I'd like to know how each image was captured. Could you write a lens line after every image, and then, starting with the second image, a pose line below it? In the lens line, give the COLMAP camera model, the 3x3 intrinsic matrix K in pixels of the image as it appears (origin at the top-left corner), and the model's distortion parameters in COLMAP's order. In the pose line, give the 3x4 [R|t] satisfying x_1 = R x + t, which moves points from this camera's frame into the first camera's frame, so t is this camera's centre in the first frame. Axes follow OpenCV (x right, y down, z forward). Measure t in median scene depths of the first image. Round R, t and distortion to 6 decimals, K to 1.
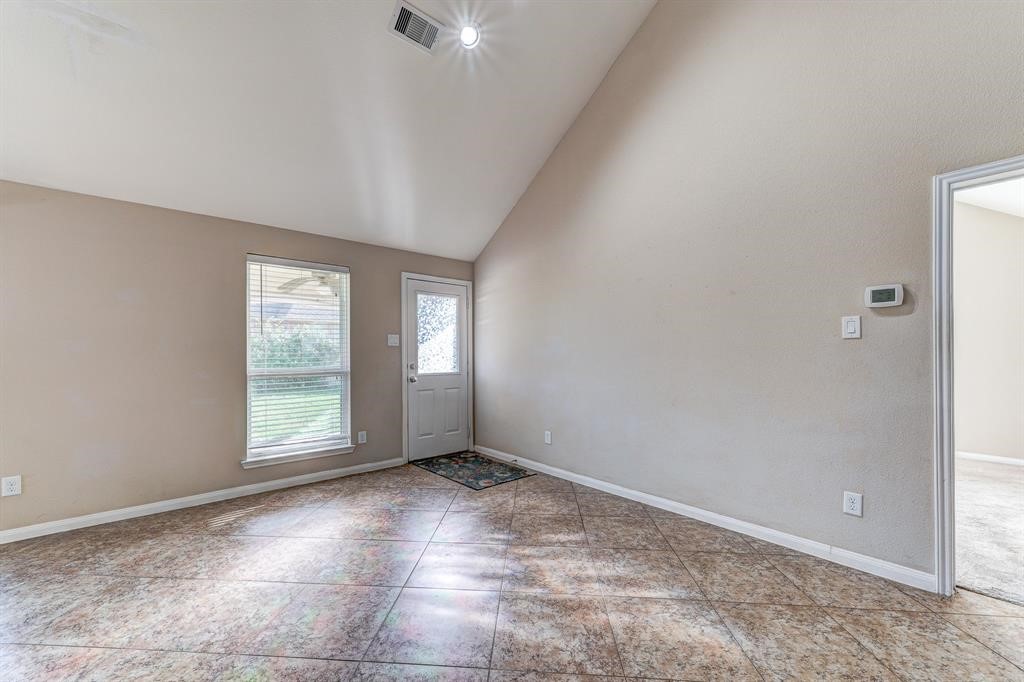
lens RADIAL K [[402.5, 0, 505.2], [0, 402.5, 357.8], [0, 0, 1]] dist [0.001180, -0.000161]
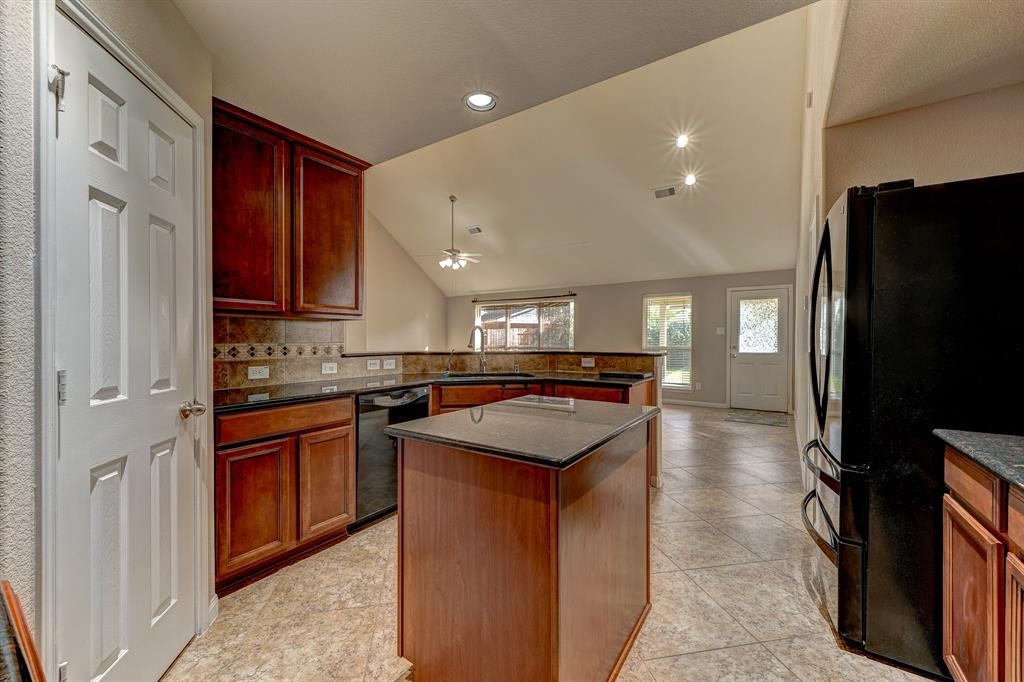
lens RADIAL K [[402.5, 0, 505.6], [0, 402.5, 342.9], [0, 0, 1]] dist [0.001180, -0.000161]
pose [[0.256160, 0.012231, -0.966557, 1.298646], [-0.015603, 0.999842, 0.008517, 0.006085], [0.966509, 0.012899, 0.256310, -0.314794]]
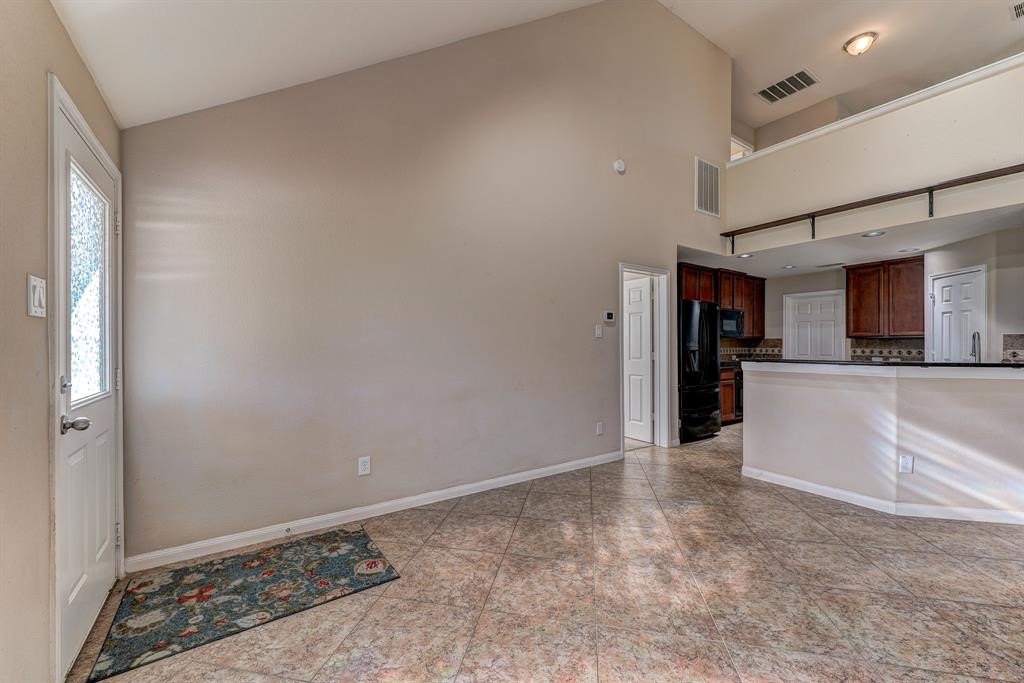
lens RADIAL K [[402.5, 0, 505.3], [0, 402.5, 342.8], [0, 0, 1]] dist [0.001180, -0.000161]
pose [[0.123268, 0.009676, 0.992326, -0.630389], [0.011335, 0.999874, -0.011157, -0.004505], [-0.992309, 0.012624, 0.123143, 0.762038]]
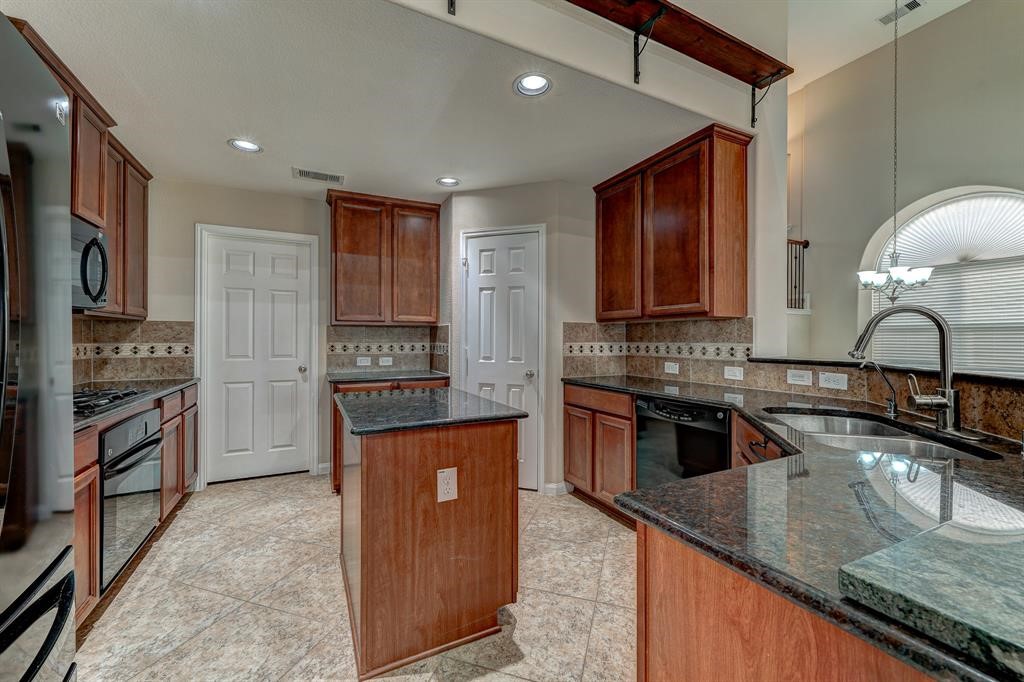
lens RADIAL K [[402.5, 0, 506.9], [0, 402.5, 339.2], [0, 0, 1]] dist [0.001180, -0.000161]
pose [[-0.968537, 0.002285, 0.248858, 0.623287], [0.005848, 0.999891, 0.013579, -0.001345], [-0.248800, 0.014607, -0.968445, 0.335517]]
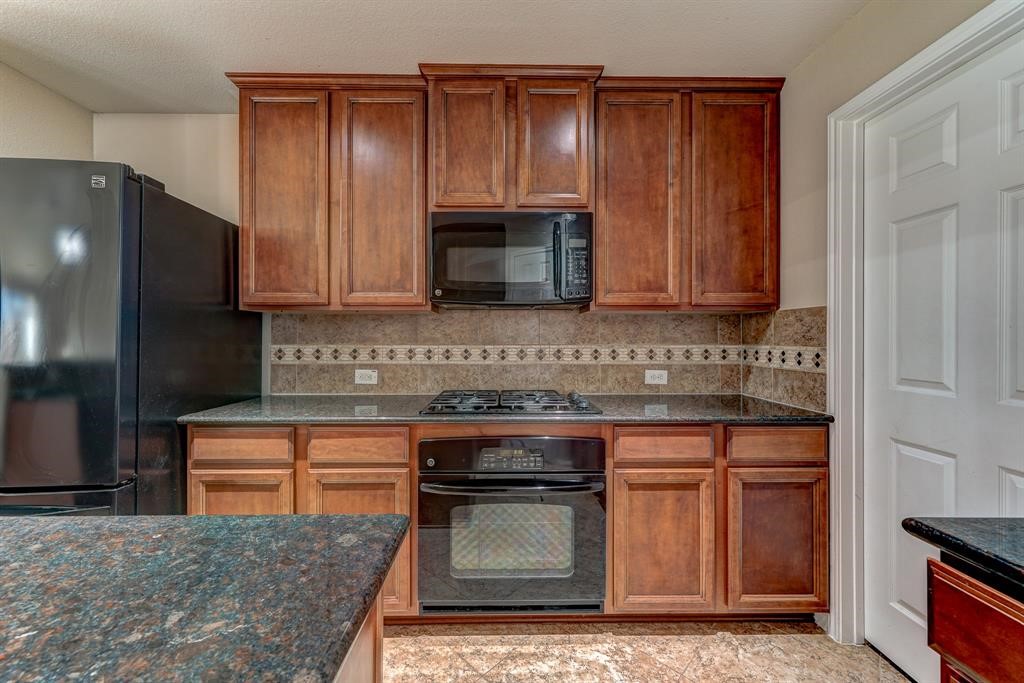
lens RADIAL K [[402.5, 0, 509.1], [0, 402.5, 338.5], [0, 0, 1]] dist [0.001180, -0.000161]
pose [[0.647409, 0.000491, 0.762142, 0.923016], [0.011444, 0.999881, -0.010365, 0.005490], [-0.762057, 0.015432, 0.647326, -0.369140]]
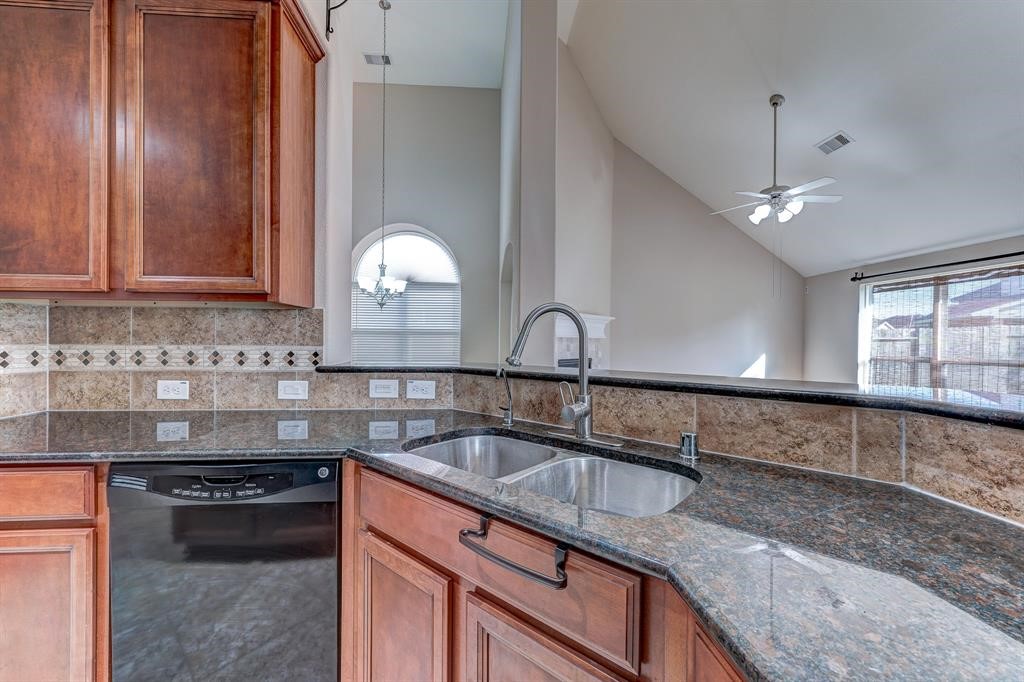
lens RADIAL K [[402.5, 0, 508.2], [0, 402.5, 342.6], [0, 0, 1]] dist [0.001180, -0.000161]
pose [[-0.595541, 0.001657, -0.803323, 0.645674], [-0.017483, 0.999734, 0.015023, 0.002273], [0.803135, 0.022991, -0.595354, 0.039375]]
